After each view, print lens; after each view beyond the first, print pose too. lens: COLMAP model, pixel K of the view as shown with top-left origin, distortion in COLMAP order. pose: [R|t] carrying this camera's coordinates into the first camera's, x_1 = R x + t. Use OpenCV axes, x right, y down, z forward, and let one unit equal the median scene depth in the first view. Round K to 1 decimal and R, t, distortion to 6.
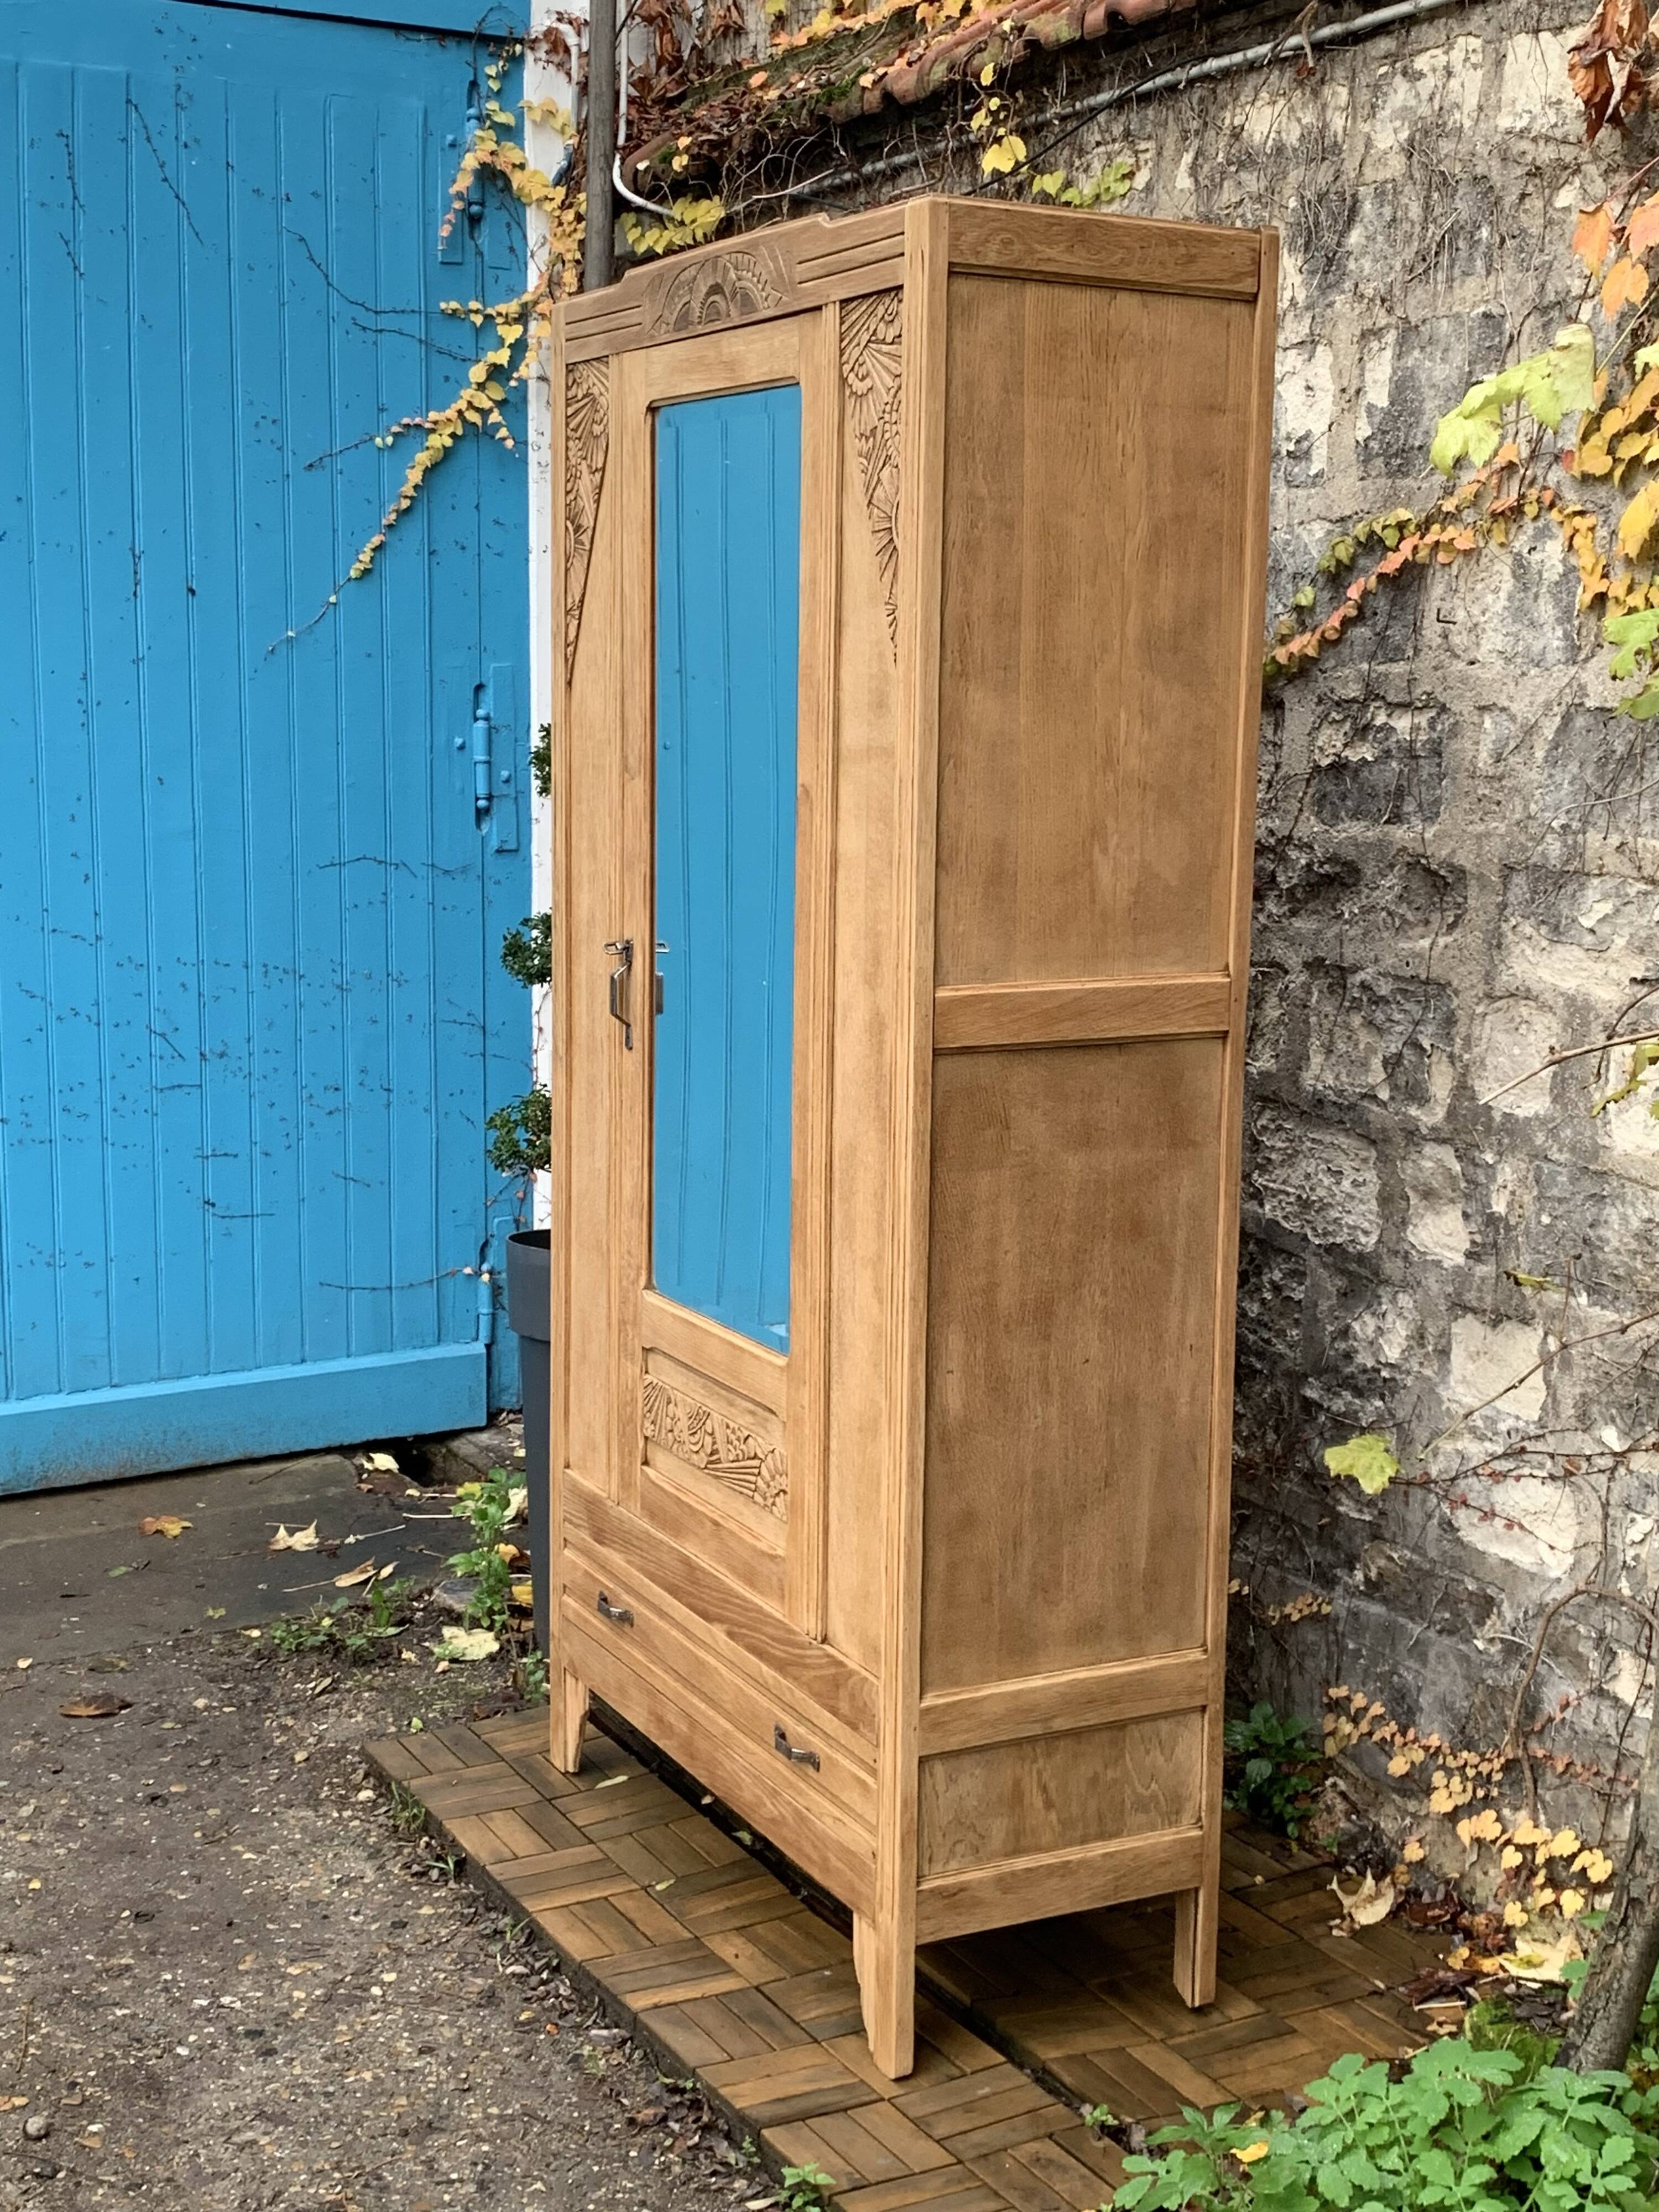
lens RADIAL K [[2874.8, 0, 854.7], [0, 2874.8, 1053.8], [0, 0, 1]] dist [0.046246, 0.000000]
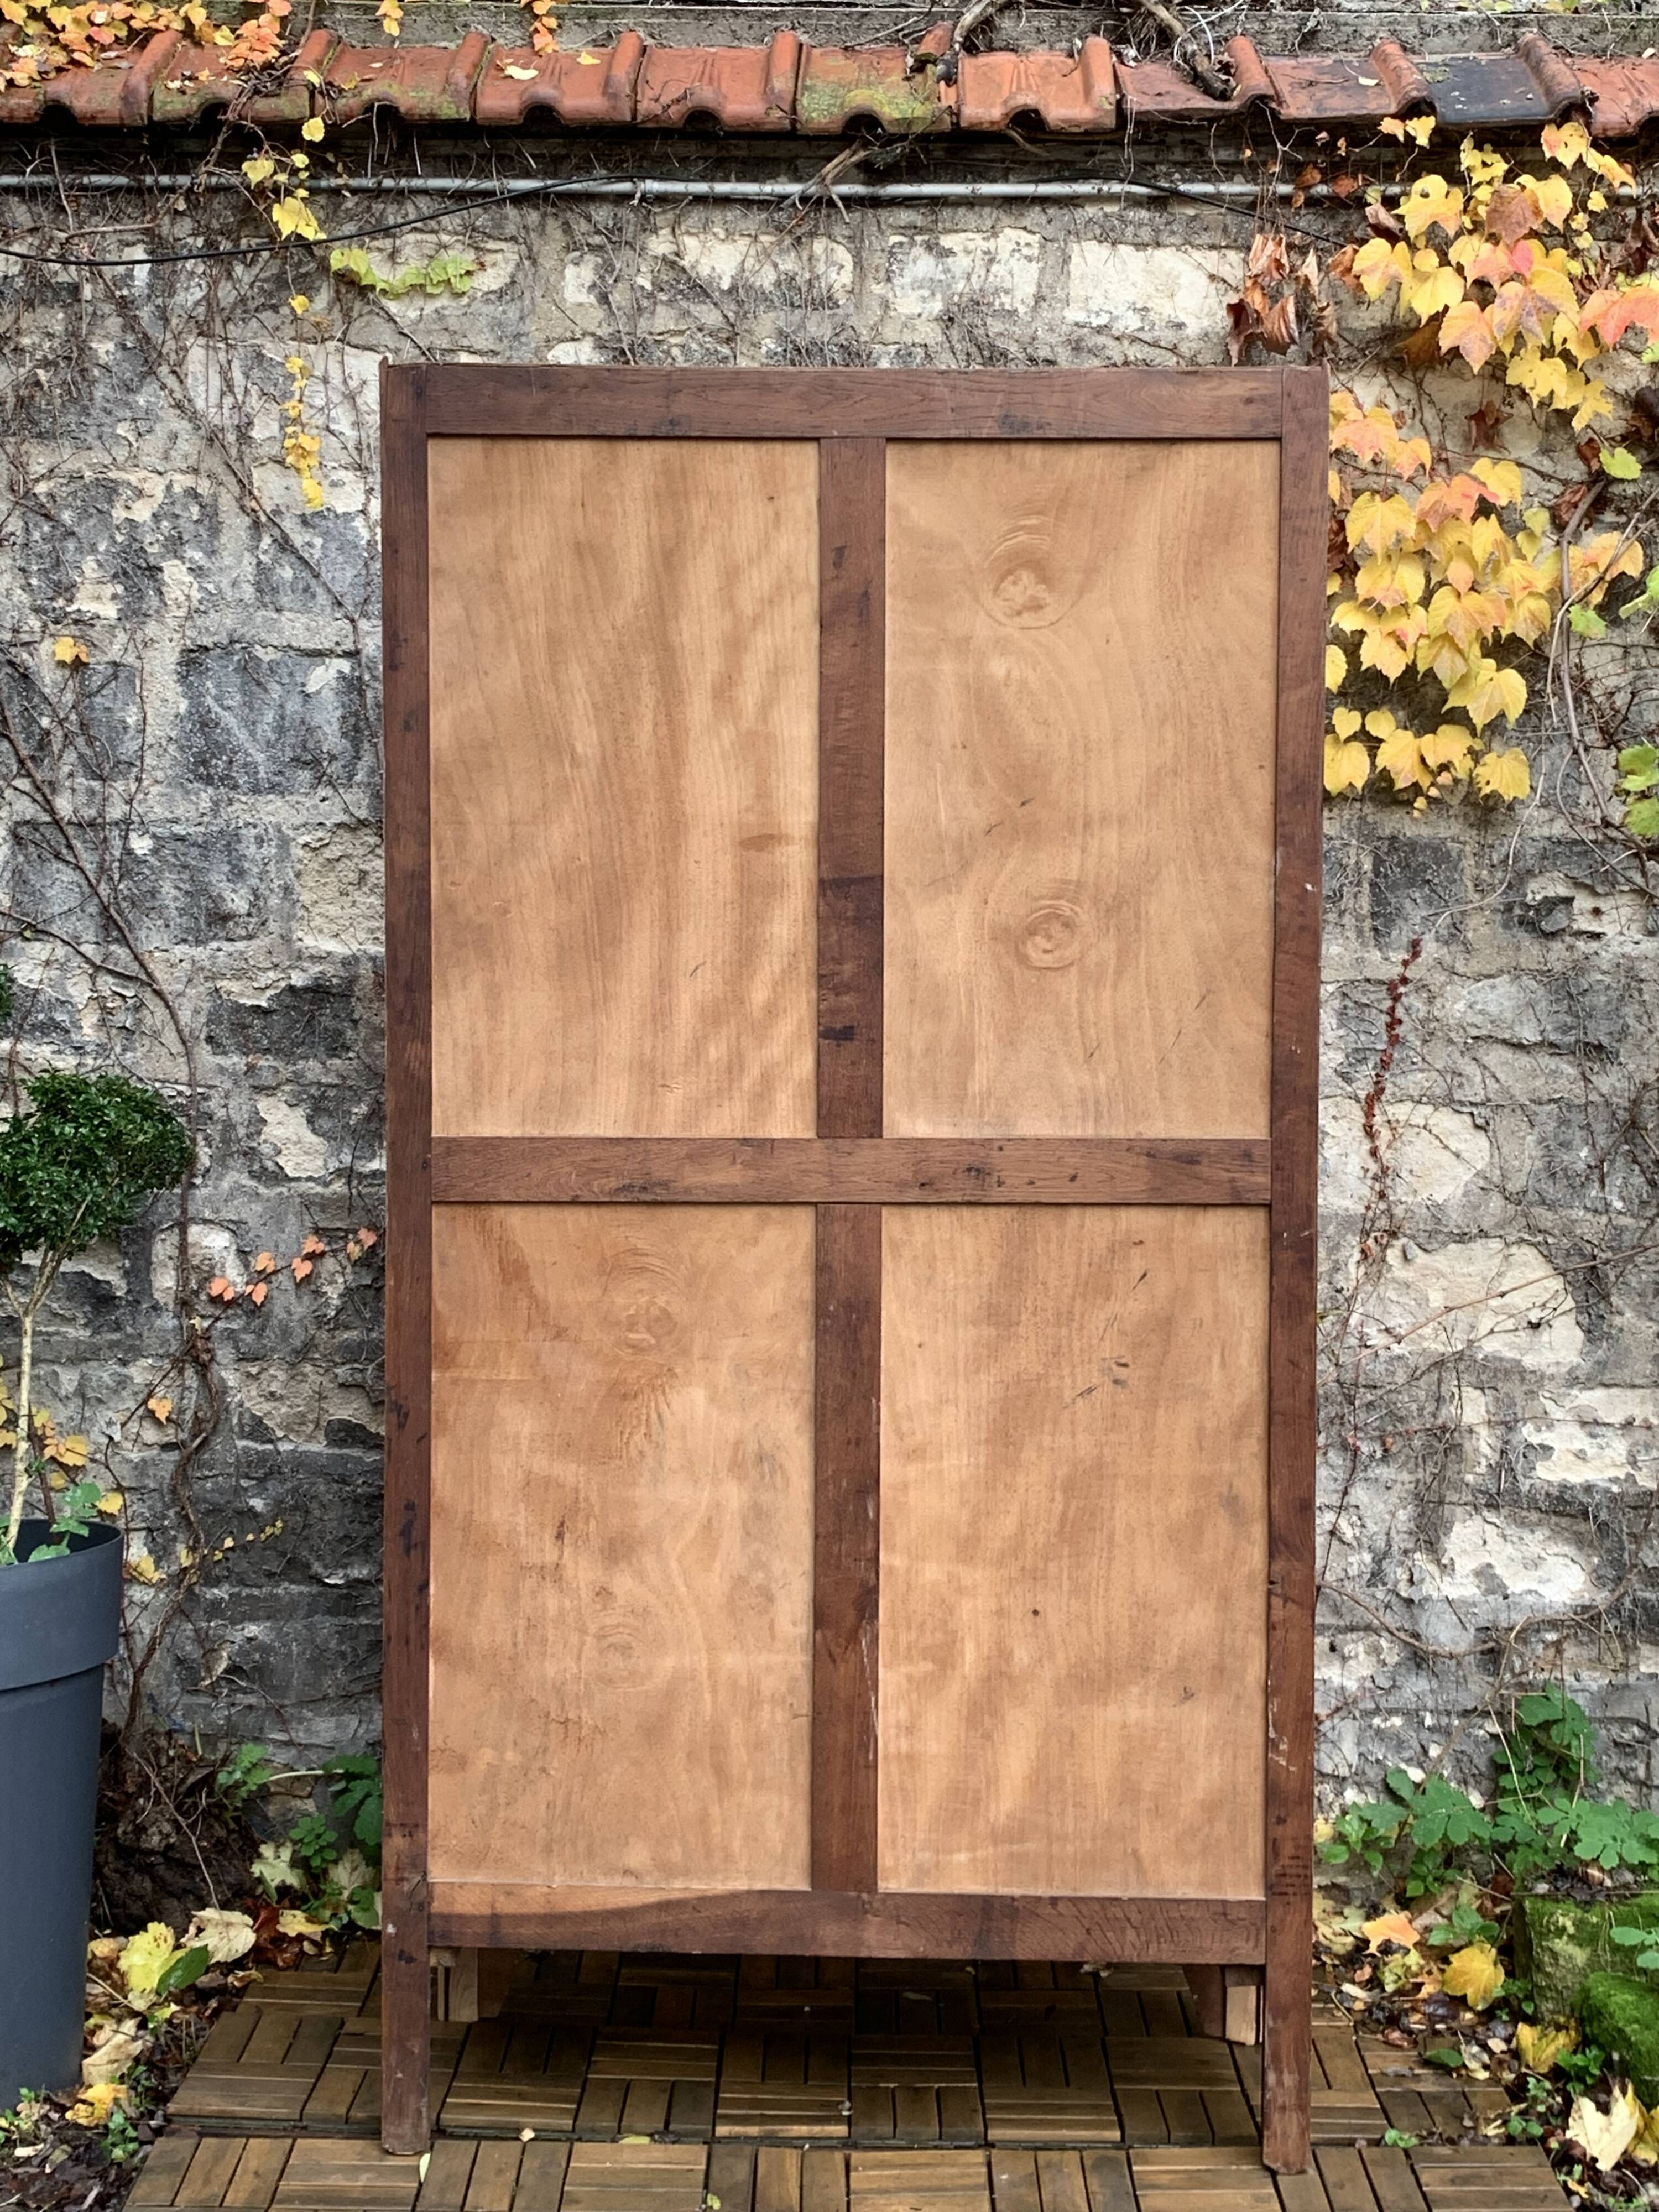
lens RADIAL K [[3010.8, 0, 792.9], [0, 3010.8, 1067.2], [0, 0, 1]] dist [0.067680, 0.000000]
pose [[0.489713, -0.076578, 0.868514, -0.861862], [0.113637, 0.993244, 0.023501, -0.070470], [-0.864447, 0.087187, 0.495107, 0.529774]]
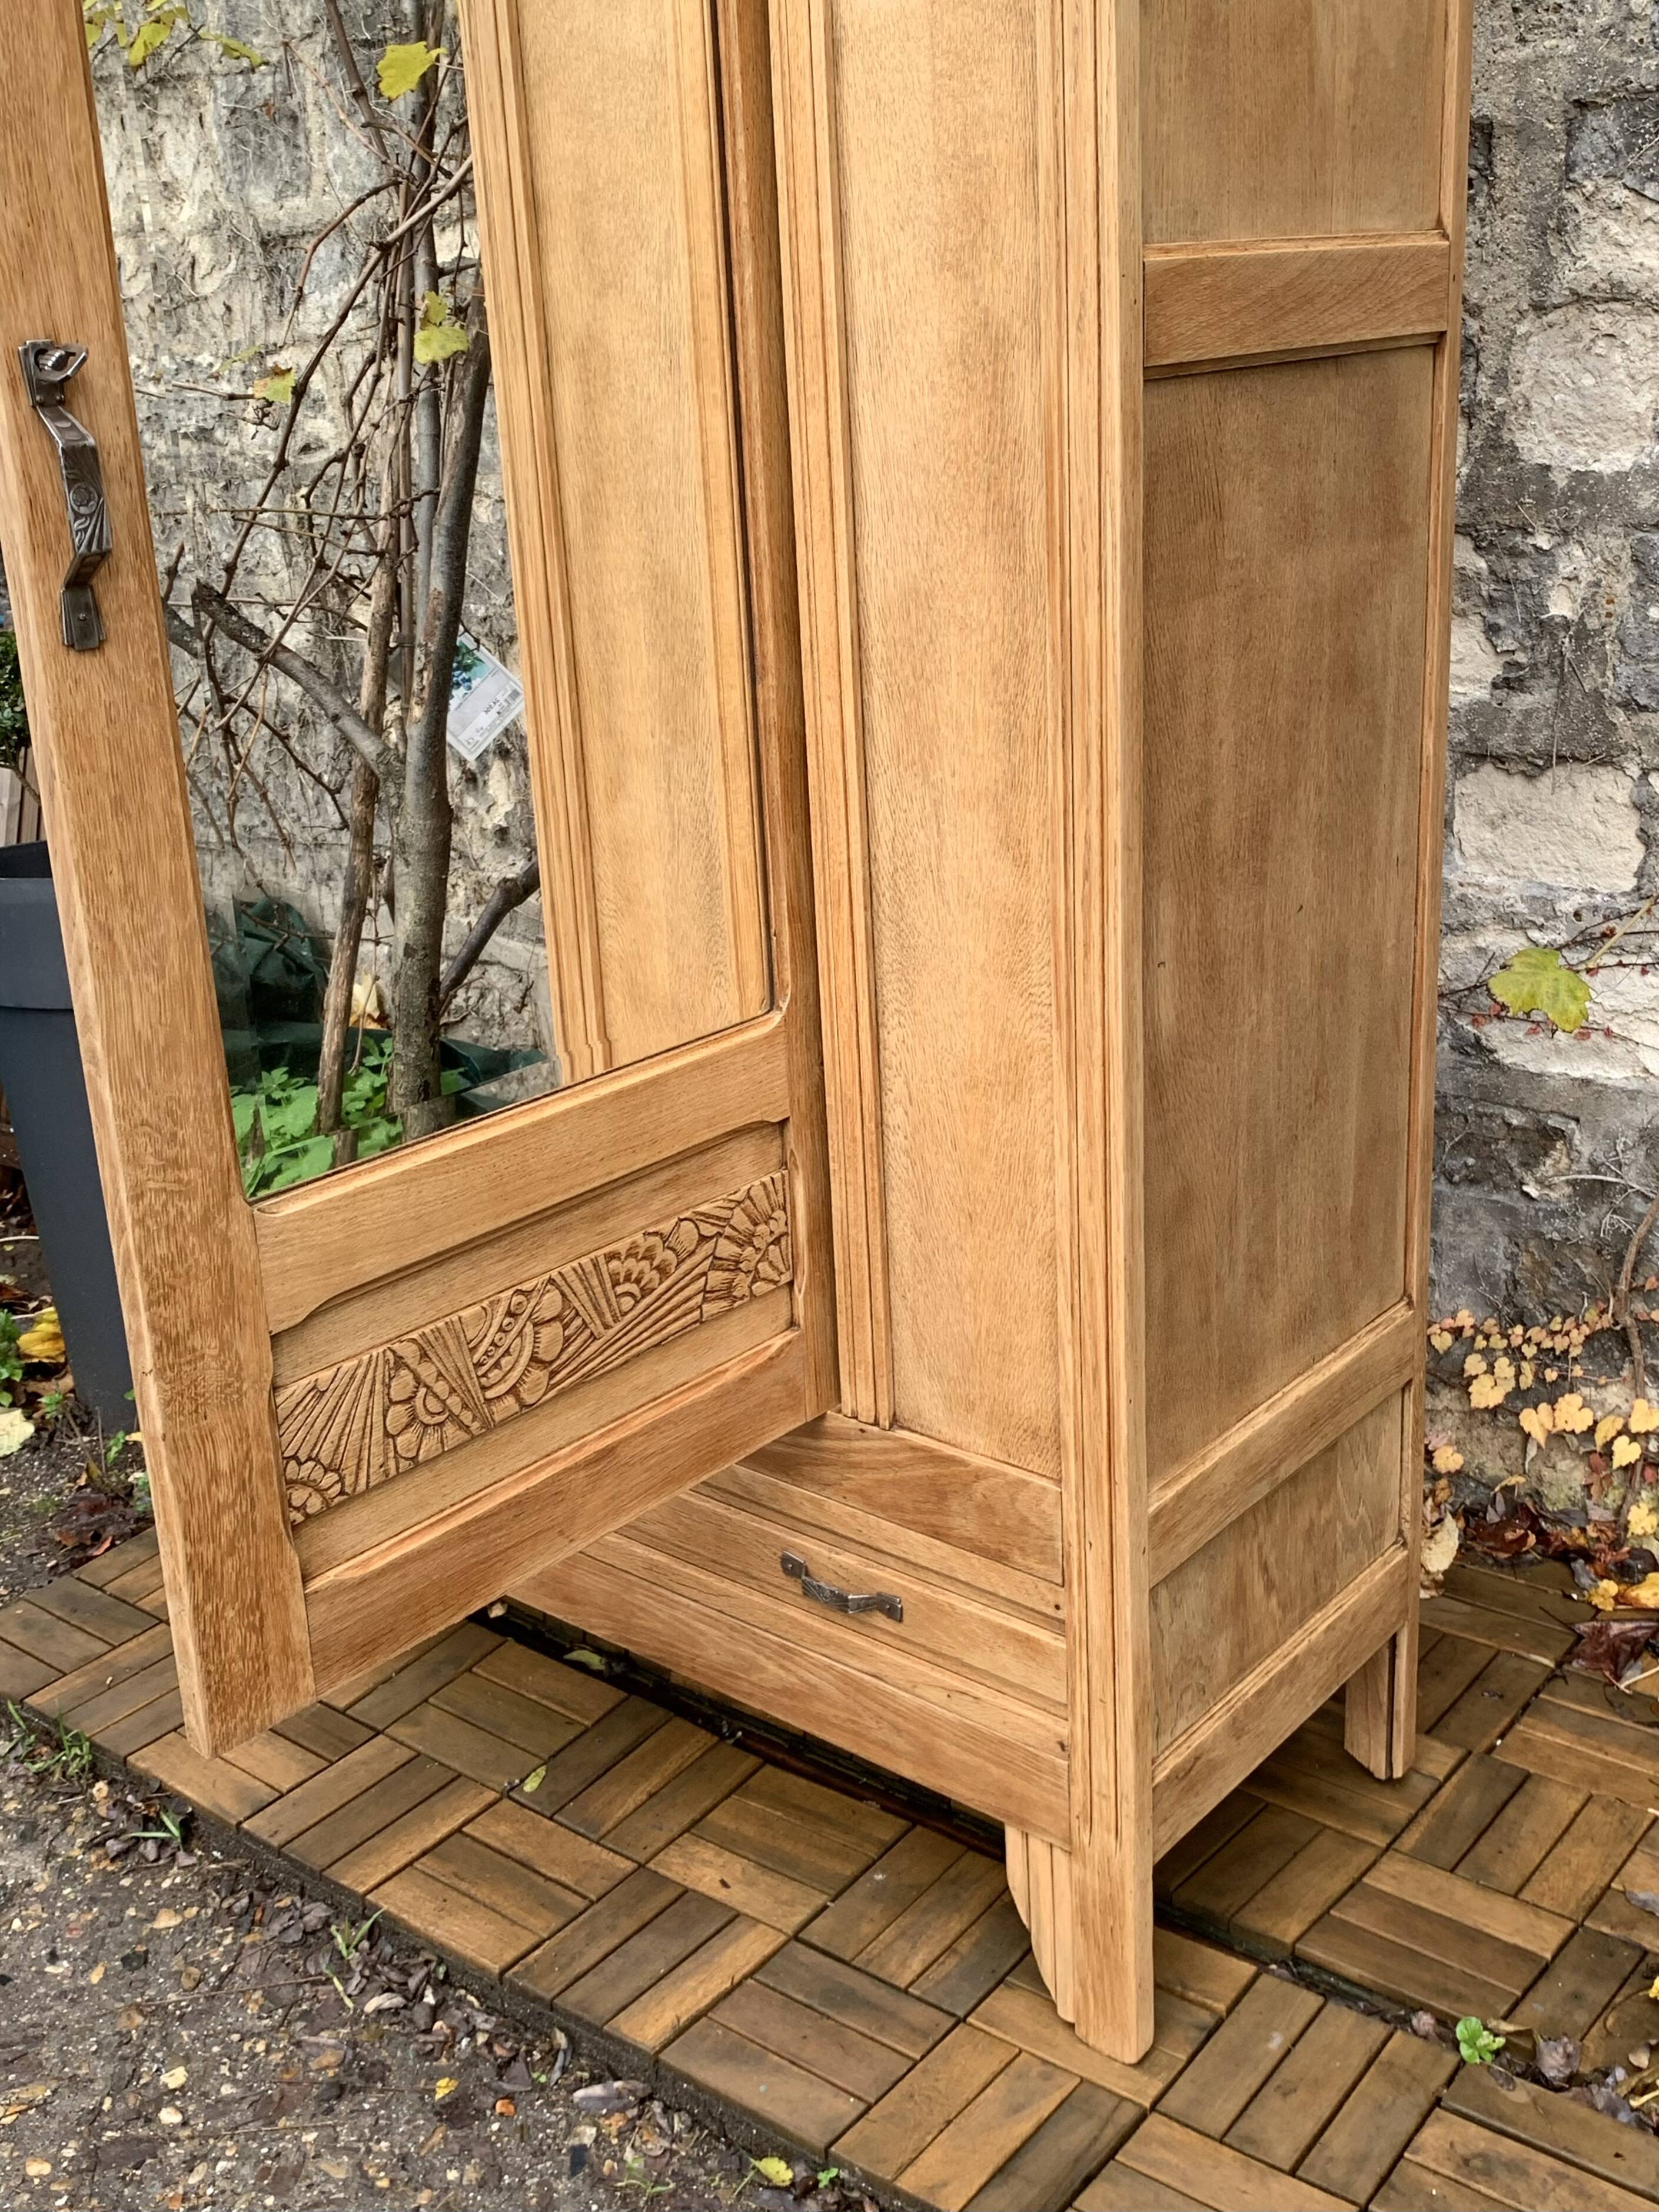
lens RADIAL K [[2321.8, 0, 842.3], [0, 2321.8, 1023.5], [0, 0, 1]] dist [0.040592, 0.000000]
pose [[0.918451, -0.176452, 0.353996, -0.170486], [0.114513, 0.975272, 0.189026, 0.023972], [-0.378596, -0.133074, 0.915945, 0.528875]]
